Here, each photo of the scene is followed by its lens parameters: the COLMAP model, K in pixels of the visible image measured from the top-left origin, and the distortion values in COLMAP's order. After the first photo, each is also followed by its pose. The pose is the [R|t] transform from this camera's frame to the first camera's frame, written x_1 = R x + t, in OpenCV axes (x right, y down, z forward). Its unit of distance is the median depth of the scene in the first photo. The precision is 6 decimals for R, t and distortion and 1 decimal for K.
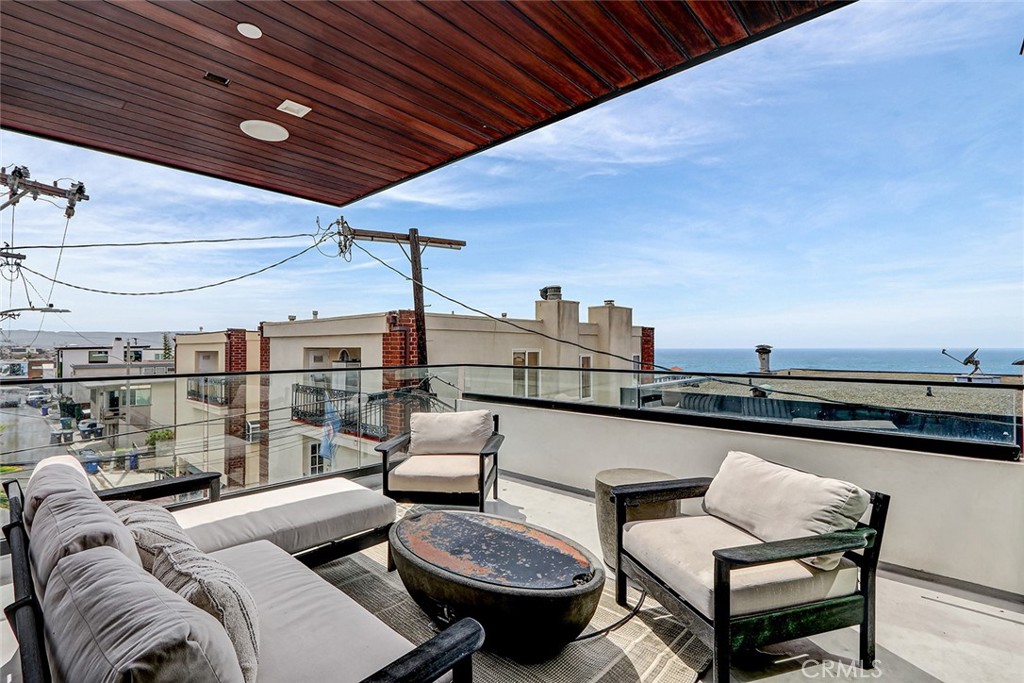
lens RADIAL K [[469.2, 0, 512.0], [0, 469.2, 346.4], [0, 0, 1]] dist [0.000181, -0.000080]
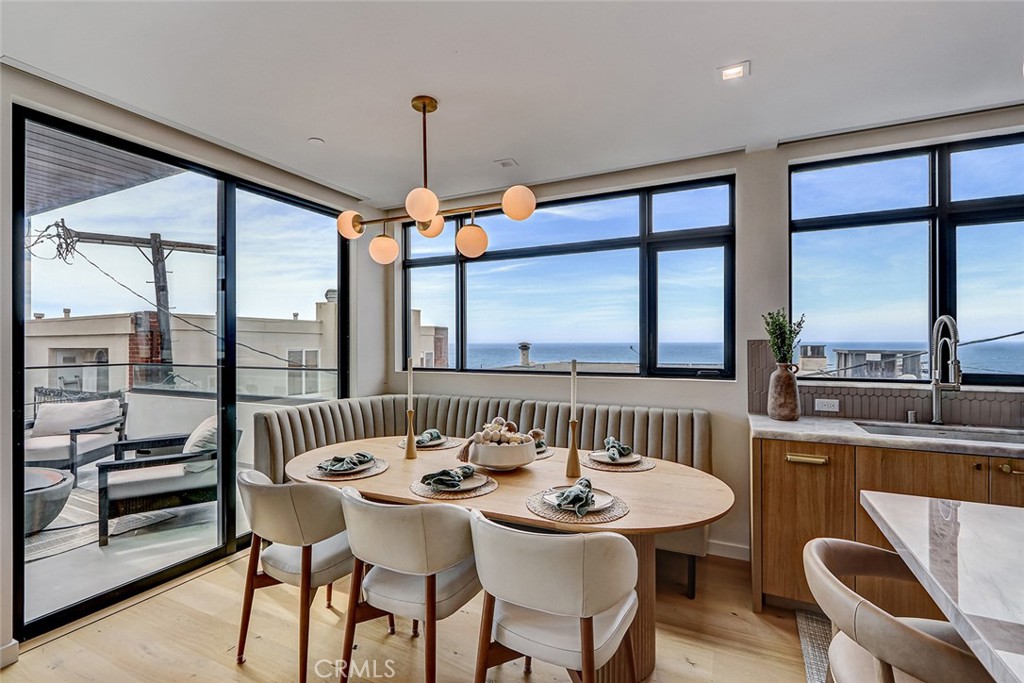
lens RADIAL K [[469.2, 0, 512.4], [0, 469.2, 345.3], [0, 0, 1]] dist [0.000181, -0.000080]
pose [[0.963831, -0.005884, 0.266448, 0.269175], [0.004452, 0.999972, 0.005981, -0.005567], [-0.266475, -0.004578, 0.963831, -0.210599]]
